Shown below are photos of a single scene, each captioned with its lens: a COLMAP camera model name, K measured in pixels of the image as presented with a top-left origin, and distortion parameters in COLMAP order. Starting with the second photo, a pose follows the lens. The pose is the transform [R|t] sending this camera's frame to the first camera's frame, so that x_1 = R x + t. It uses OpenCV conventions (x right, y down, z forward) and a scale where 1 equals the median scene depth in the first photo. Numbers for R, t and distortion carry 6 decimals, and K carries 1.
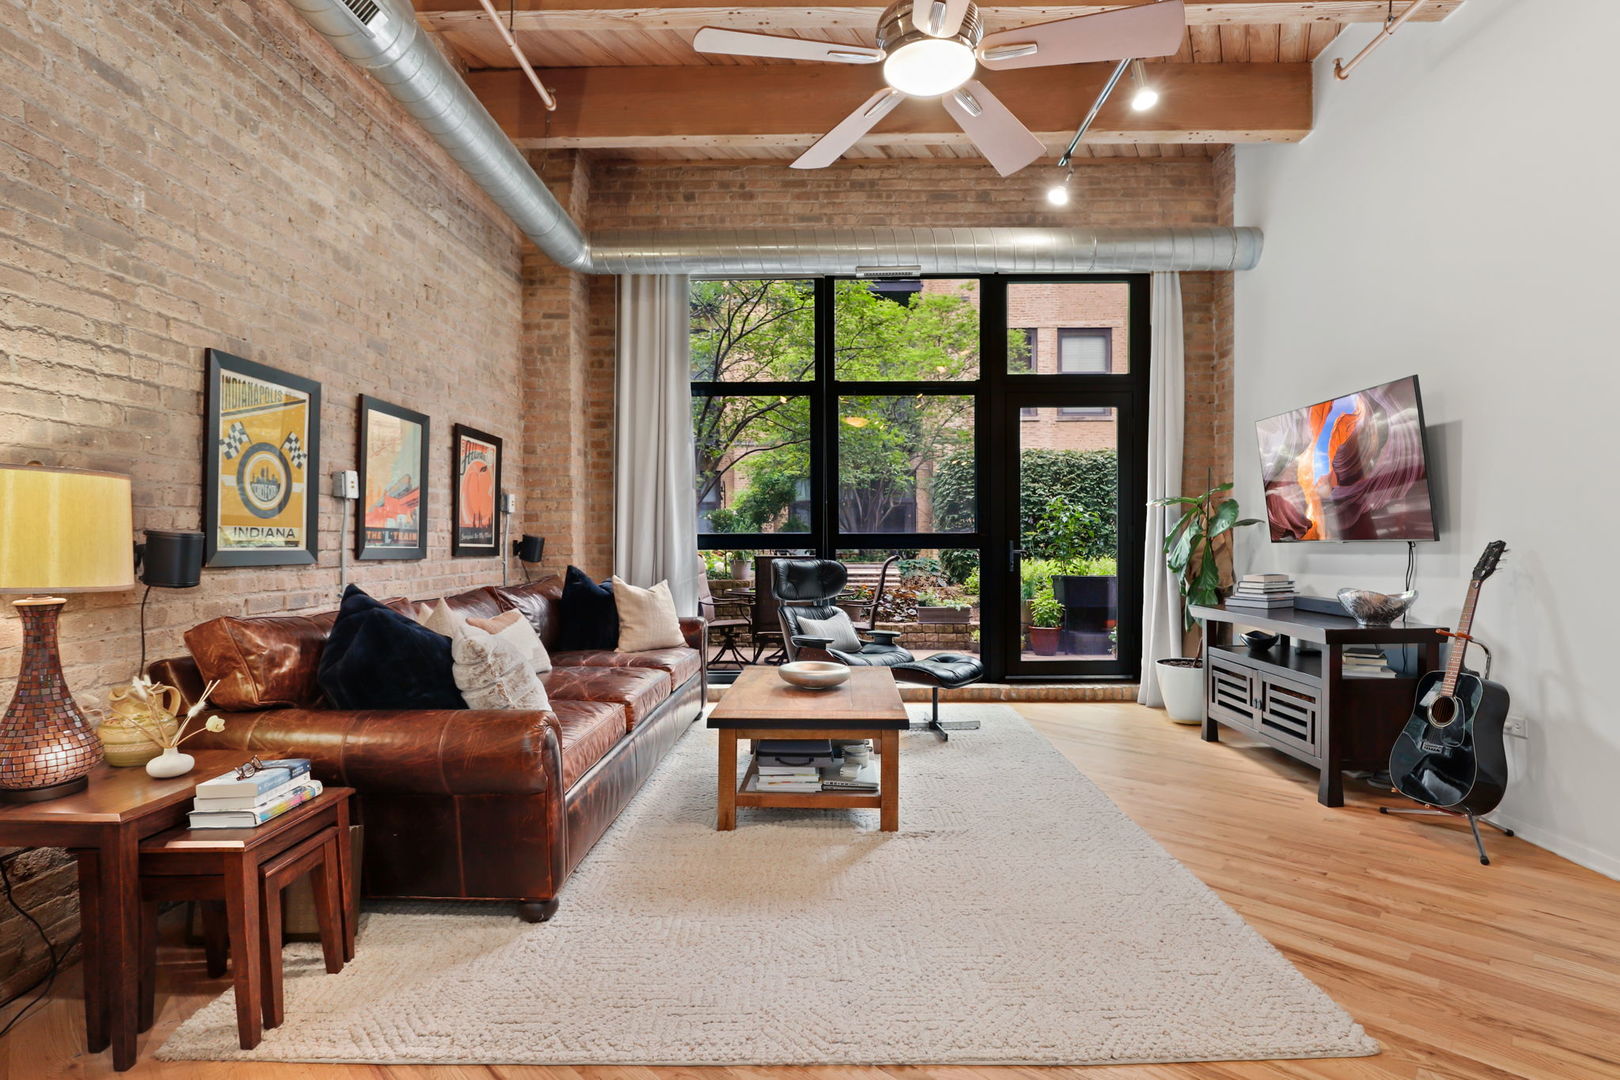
lens RADIAL K [[788.9, 0, 824.6], [0, 788.9, 549.7], [0, 0, 1]] dist [-0.016678, 0.003999]
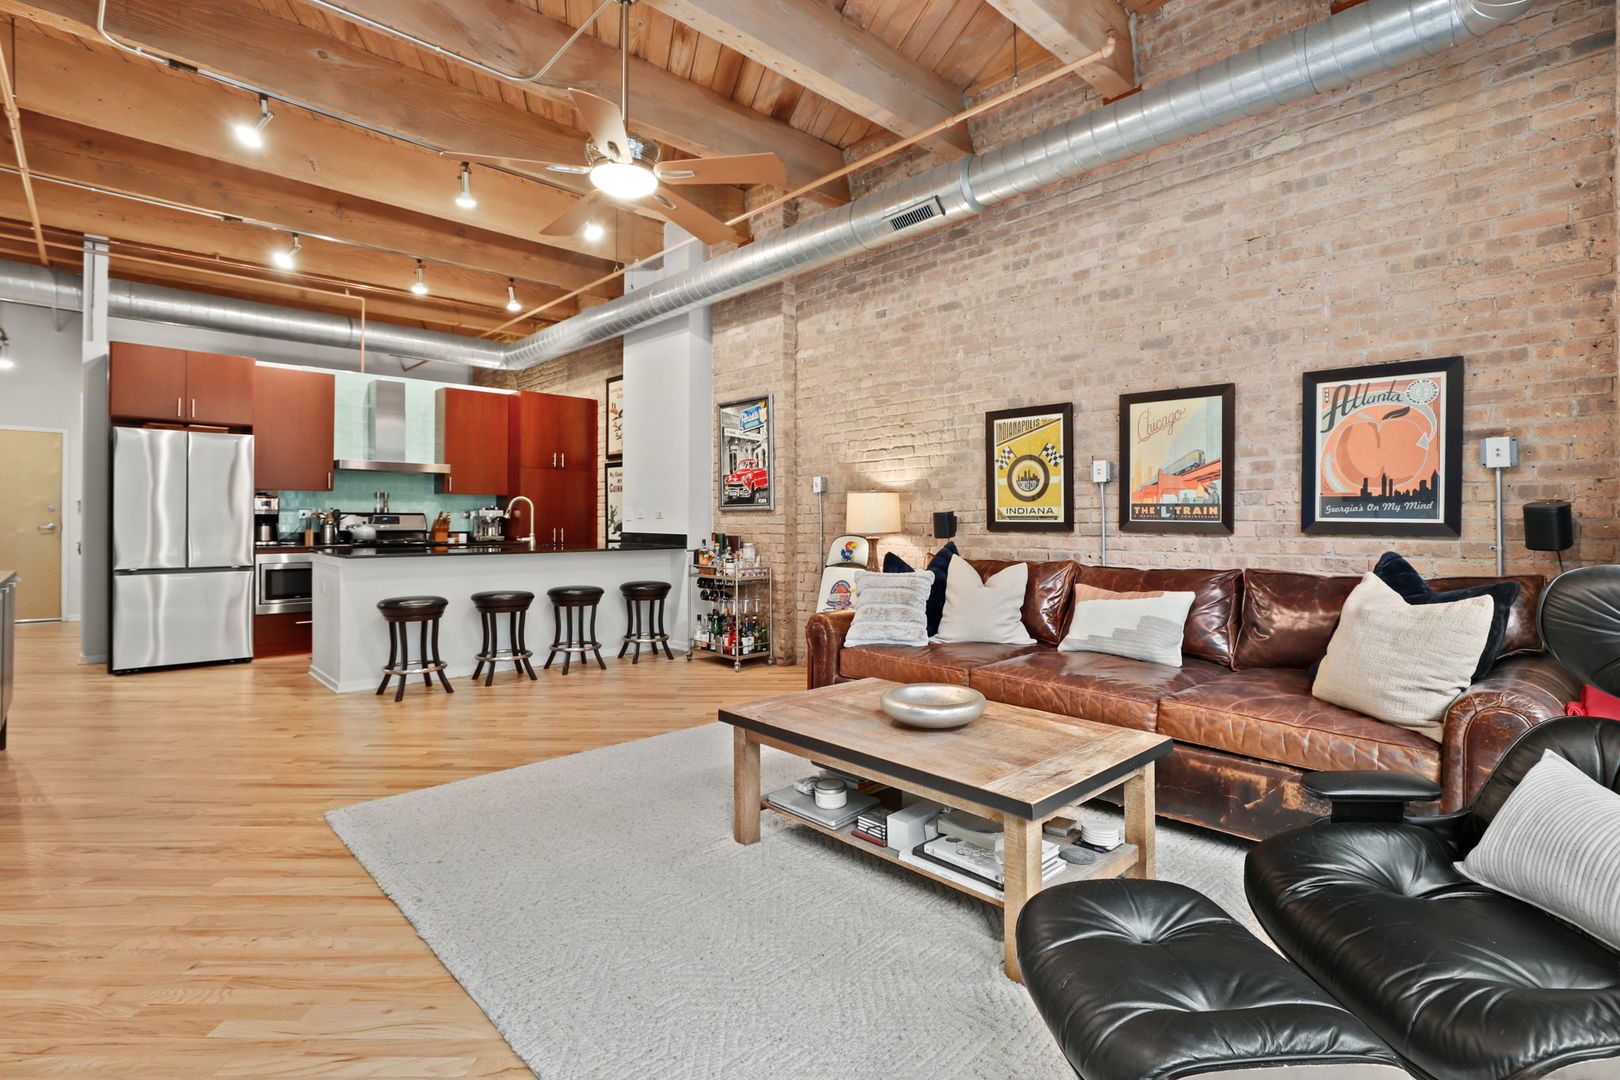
lens RADIAL K [[773.9, 0, 823.9], [0, 773.9, 511.4], [0, 0, 1]] dist [-0.013347, 0.003912]
pose [[-0.716801, -0.006913, -0.697244, 0.513937], [-0.006833, 0.999972, -0.002890, -0.009637], [0.697244, 0.002692, -0.716828, 1.371601]]
